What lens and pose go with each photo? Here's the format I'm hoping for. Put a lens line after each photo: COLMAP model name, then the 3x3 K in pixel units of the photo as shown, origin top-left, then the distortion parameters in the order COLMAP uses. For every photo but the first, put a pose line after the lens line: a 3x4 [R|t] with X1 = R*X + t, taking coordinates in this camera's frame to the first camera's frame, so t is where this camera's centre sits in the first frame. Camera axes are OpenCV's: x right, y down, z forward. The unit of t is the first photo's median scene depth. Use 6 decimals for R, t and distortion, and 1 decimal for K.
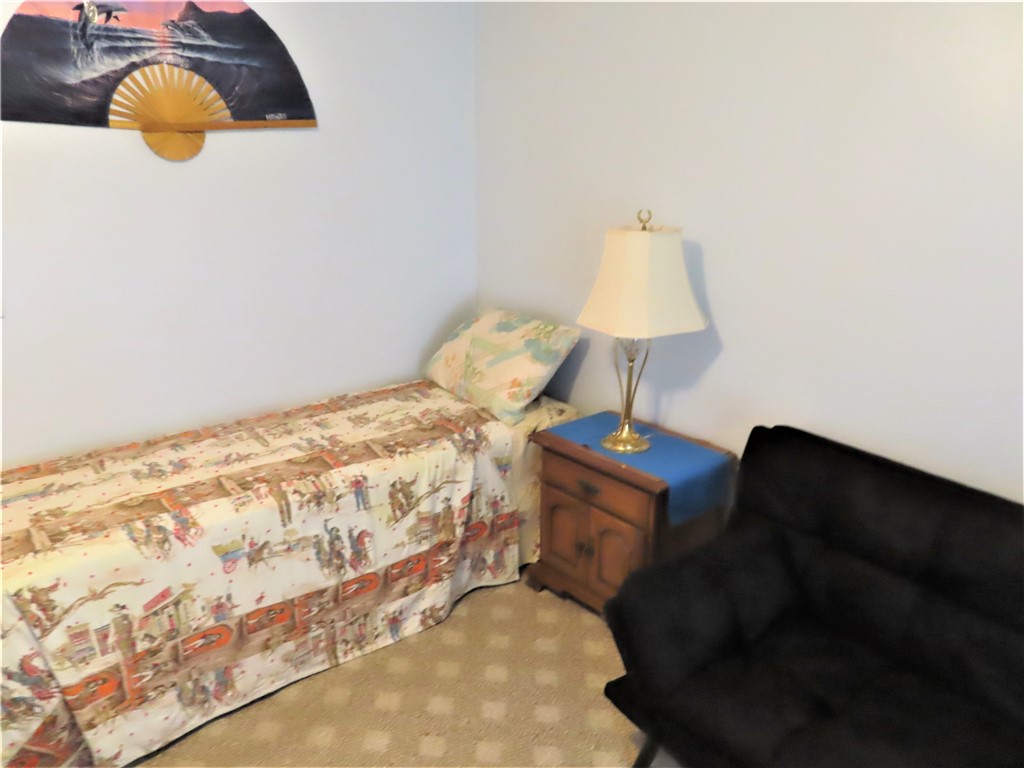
lens RADIAL K [[727.5, 0, 512.0], [0, 727.5, 384.0], [0, 0, 1]] dist [-0.016720, 0.008686]
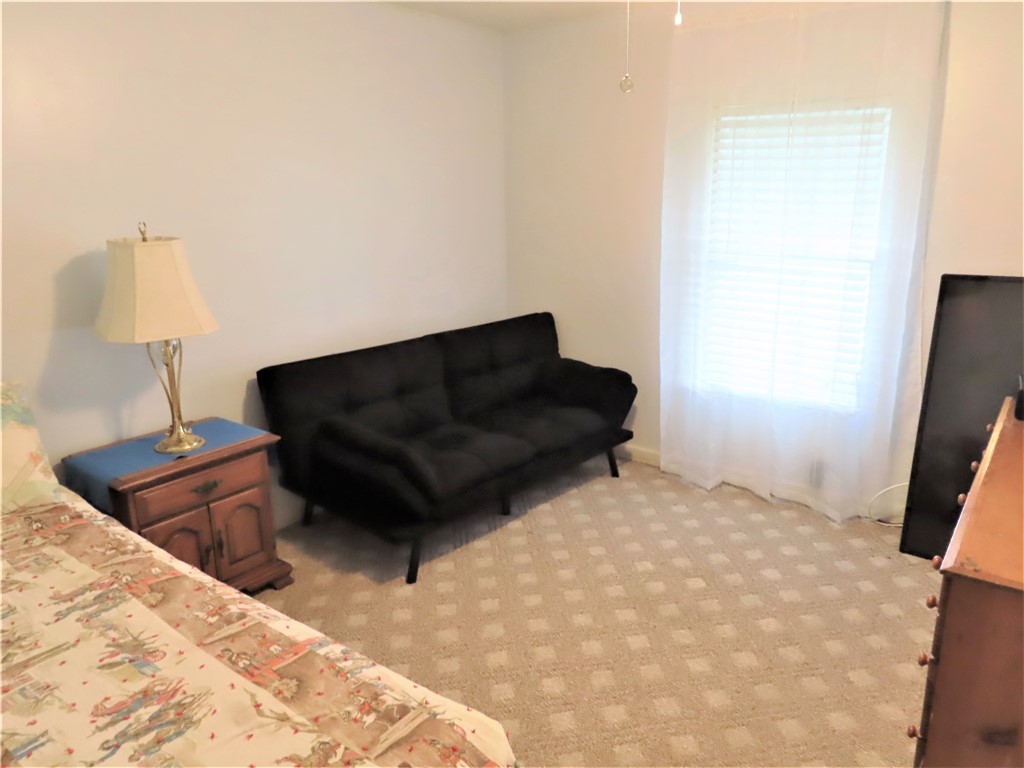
lens RADIAL K [[727.5, 0, 512.0], [0, 727.5, 384.0], [0, 0, 1]] dist [-0.016720, 0.008686]
pose [[-0.217914, -0.260269, 0.940624, -0.975980], [0.292456, 0.902083, 0.317358, -0.202713], [-0.931119, 0.344248, -0.120459, 0.702370]]
